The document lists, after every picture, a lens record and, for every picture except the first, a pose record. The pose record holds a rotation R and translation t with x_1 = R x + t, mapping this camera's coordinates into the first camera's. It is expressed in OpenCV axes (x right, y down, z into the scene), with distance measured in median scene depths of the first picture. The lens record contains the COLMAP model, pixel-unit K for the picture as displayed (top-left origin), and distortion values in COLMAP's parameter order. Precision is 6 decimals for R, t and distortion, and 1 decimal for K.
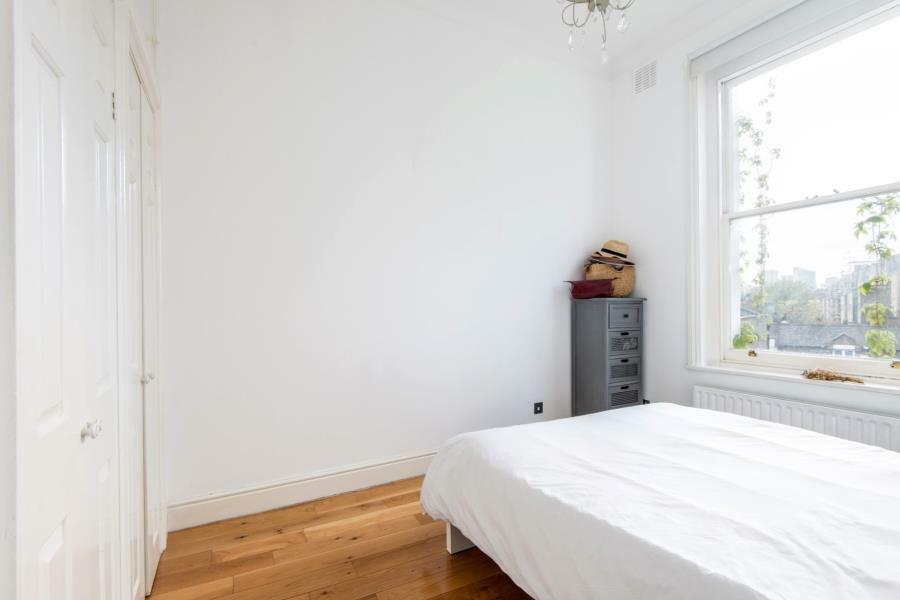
lens RADIAL K [[409.6, 0, 443.0], [0, 409.6, 304.1], [0, 0, 1]] dist [0.010041, -0.002454]
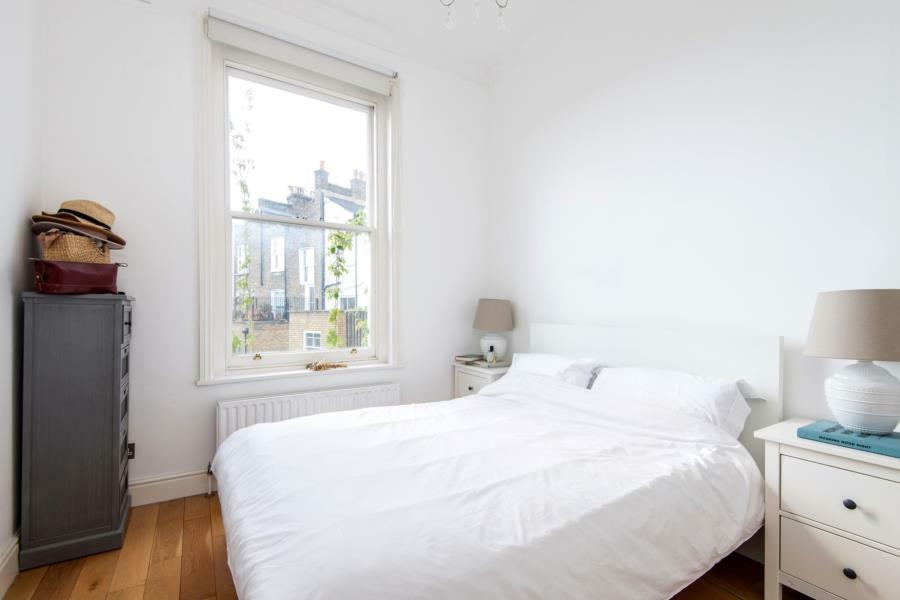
lens RADIAL K [[409.6, 0, 442.4], [0, 409.6, 309.1], [0, 0, 1]] dist [0.010041, -0.002454]
pose [[-0.039233, 0.008605, 0.999193, -0.320996], [-0.005162, 0.999948, -0.008814, 0.012424], [-0.999217, -0.005504, -0.039187, 0.713137]]
